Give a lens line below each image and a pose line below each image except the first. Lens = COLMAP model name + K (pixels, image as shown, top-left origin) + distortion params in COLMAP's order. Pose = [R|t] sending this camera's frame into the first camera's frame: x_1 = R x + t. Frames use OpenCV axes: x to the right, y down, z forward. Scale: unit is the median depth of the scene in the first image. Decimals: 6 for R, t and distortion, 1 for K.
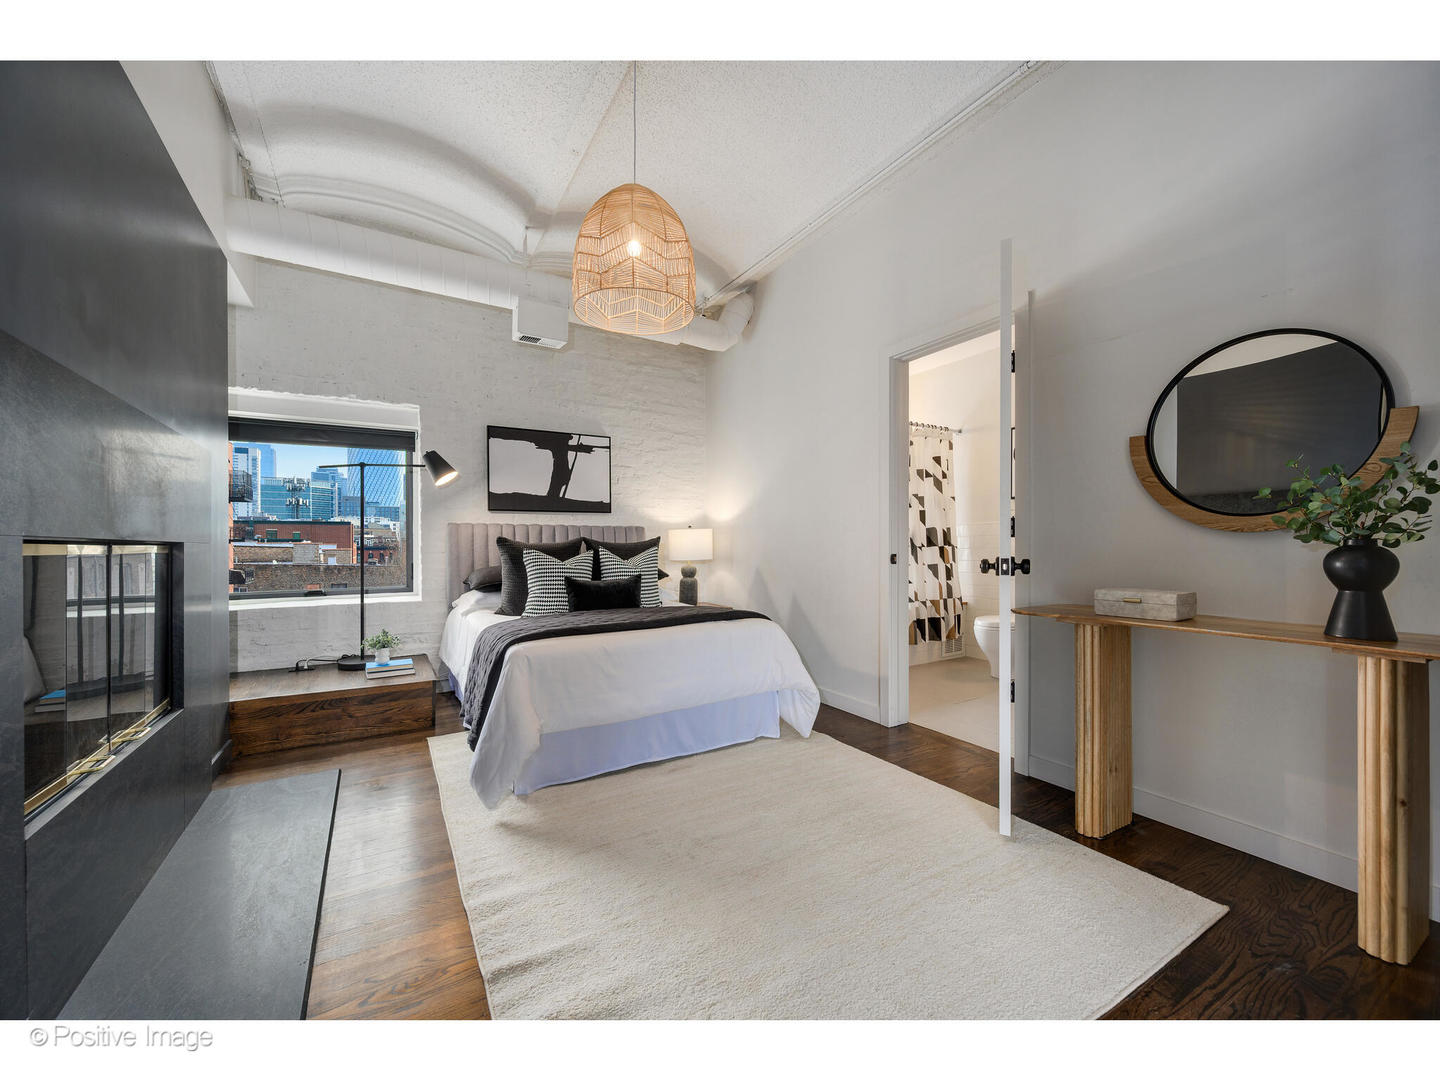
lens RADIAL K [[571.6, 0, 713.2], [0, 571.6, 540.0], [0, 0, 1]] dist [-0.000382, -0.000364]
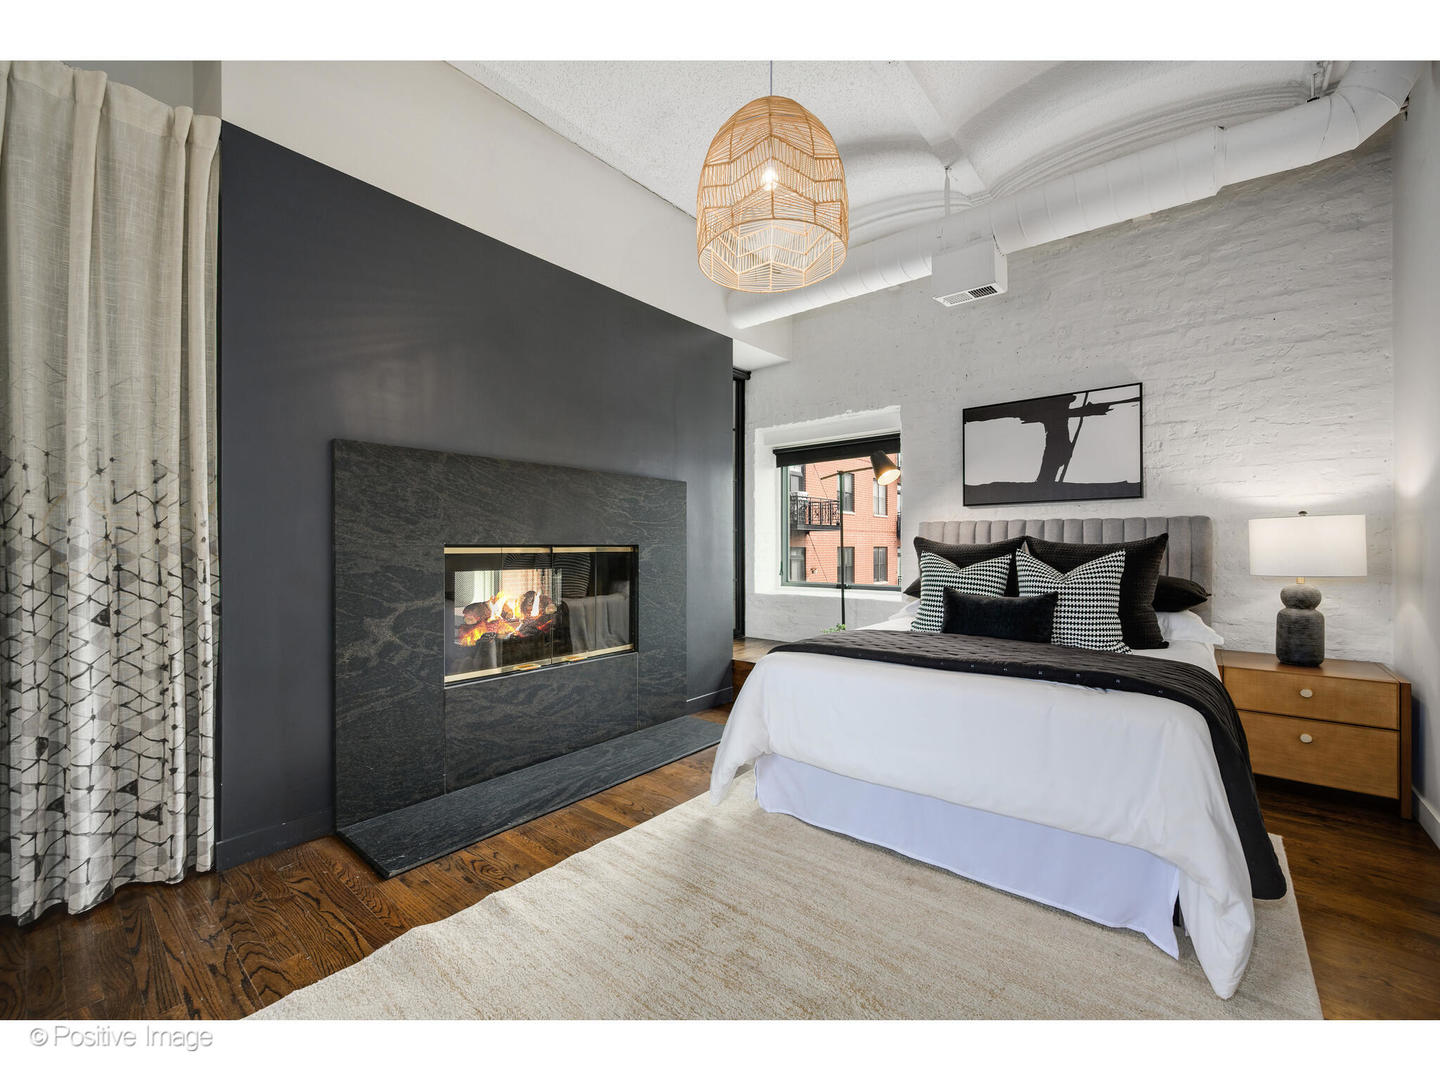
lens RADIAL K [[571.6, 0, 707.0], [0, 571.6, 538.3], [0, 0, 1]] dist [-0.000382, -0.000364]
pose [[0.331323, -0.004418, -0.943507, 0.237666], [0.008692, 0.999961, -0.001630, -0.003241], [0.943477, -0.007661, 0.331348, 0.264242]]
